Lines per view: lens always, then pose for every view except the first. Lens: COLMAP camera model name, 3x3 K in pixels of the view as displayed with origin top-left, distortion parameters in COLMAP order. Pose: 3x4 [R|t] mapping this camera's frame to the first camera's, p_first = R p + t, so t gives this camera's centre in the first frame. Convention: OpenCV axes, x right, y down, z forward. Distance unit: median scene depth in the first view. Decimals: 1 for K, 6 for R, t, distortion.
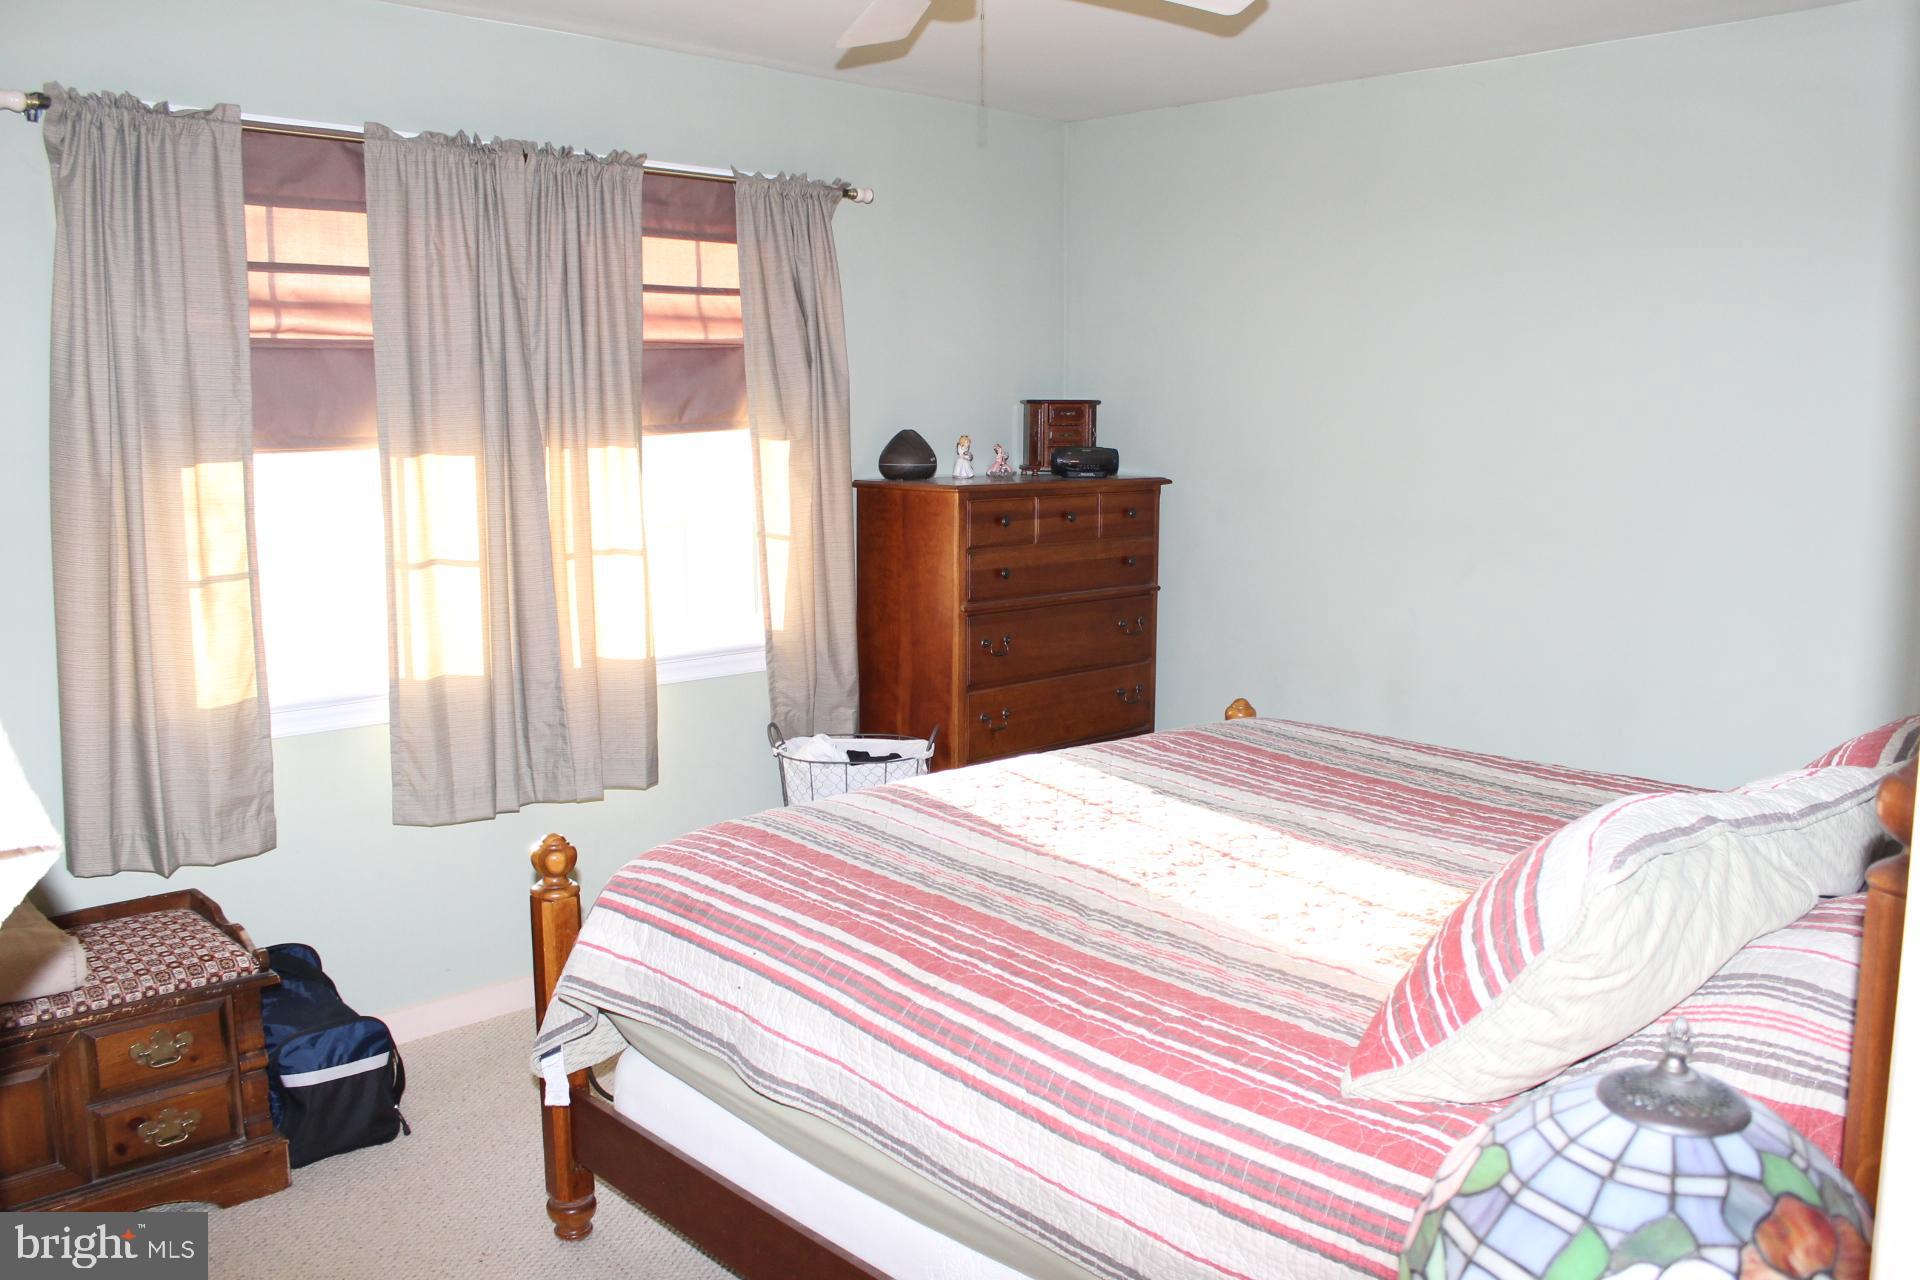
lens RADIAL K [[1615.0, 0, 979.9], [0, 1615.0, 642.0], [0, 0, 1]] dist [-0.159203, 0.148877]
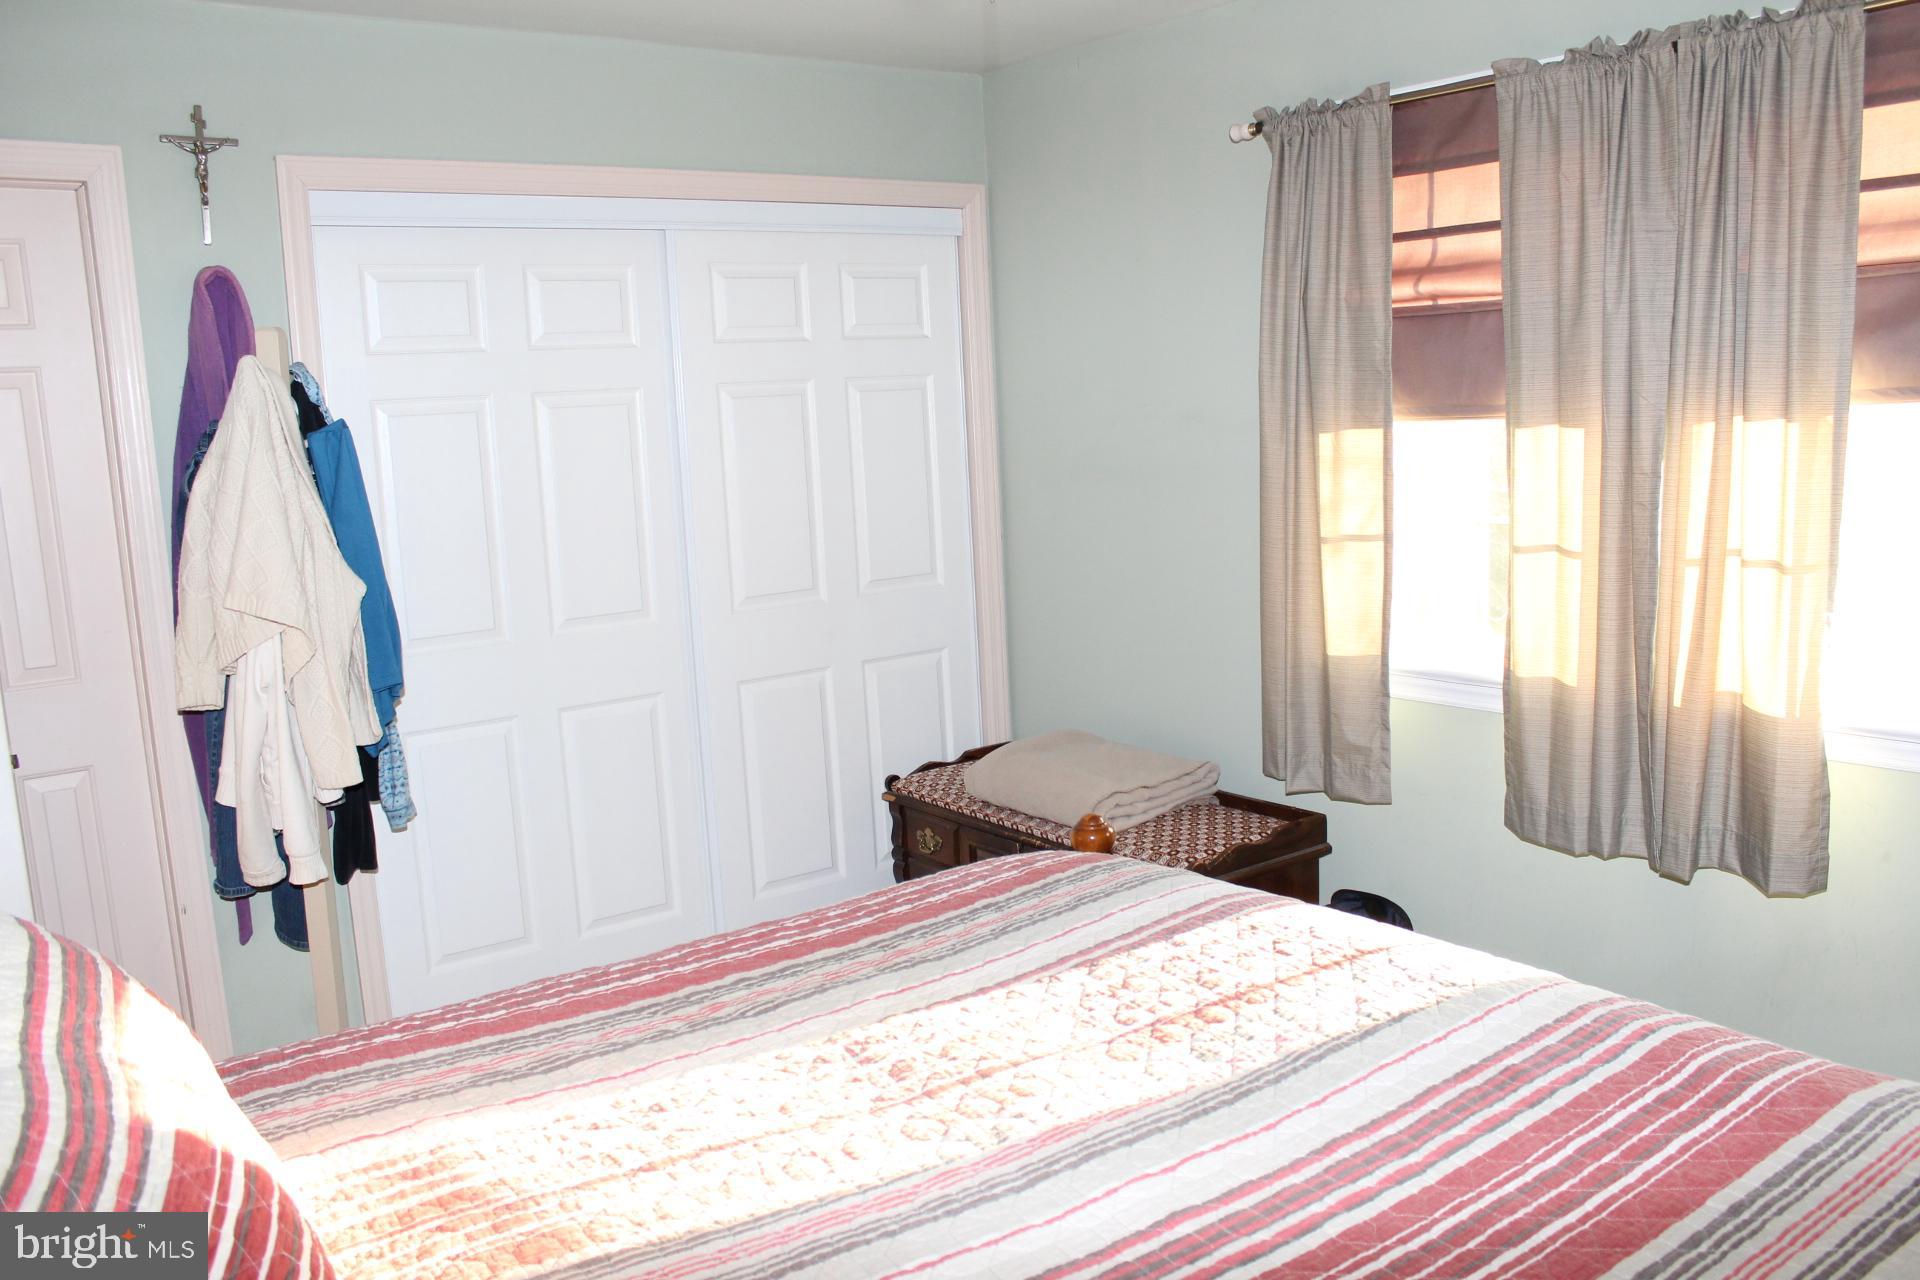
lens RADIAL K [[1615.0, 0, 979.9], [0, 1615.0, 642.0], [0, 0, 1]] dist [-0.159203, 0.148877]
pose [[-0.118739, 0.157865, -0.980296, 0.601990], [-0.088758, 0.981640, 0.168833, -0.128051], [0.988950, 0.107056, -0.102547, 0.839615]]
